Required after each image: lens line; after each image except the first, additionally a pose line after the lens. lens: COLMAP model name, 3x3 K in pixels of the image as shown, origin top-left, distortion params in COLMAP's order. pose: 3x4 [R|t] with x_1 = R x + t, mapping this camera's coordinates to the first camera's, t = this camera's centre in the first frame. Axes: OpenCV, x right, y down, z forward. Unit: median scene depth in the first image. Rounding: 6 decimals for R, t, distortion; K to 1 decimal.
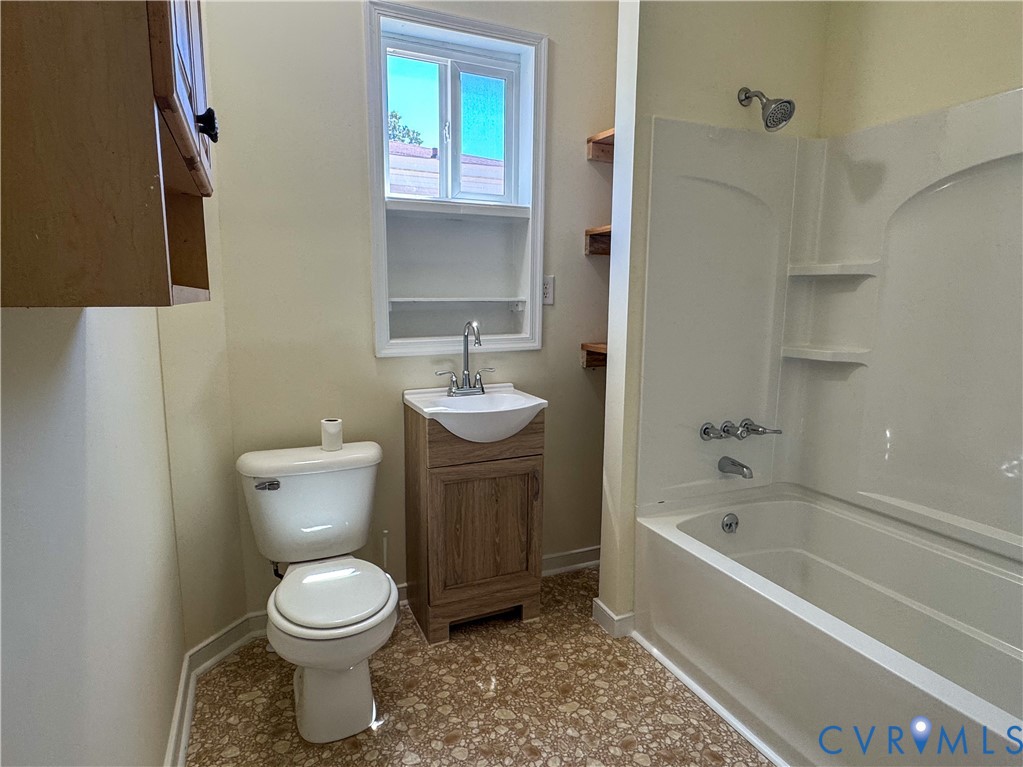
lens RADIAL K [[598.3, 0, 510.3], [0, 598.3, 379.1], [0, 0, 1]] dist [-0.001877, 0.003643]
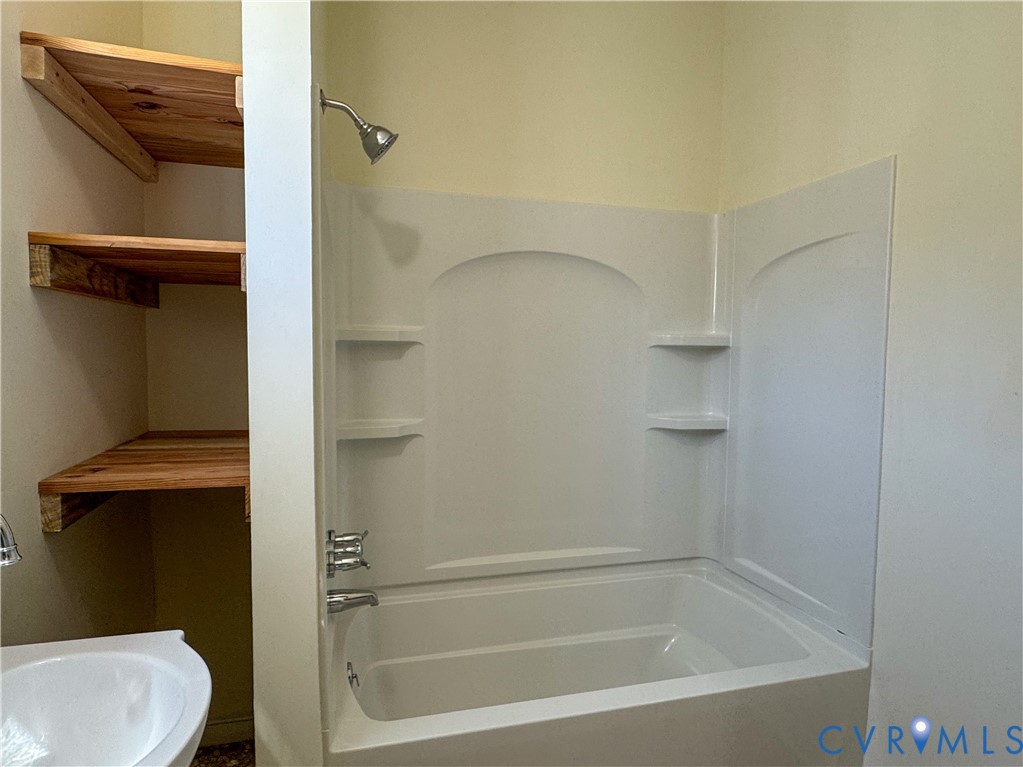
lens RADIAL K [[598.3, 0, 512.7], [0, 598.3, 388.3], [0, 0, 1]] dist [-0.001877, 0.003643]
pose [[0.144055, -0.064678, 0.987454, -0.301009], [0.142441, 0.988825, 0.043987, -0.110056], [-0.979264, 0.134317, 0.151658, 0.645513]]
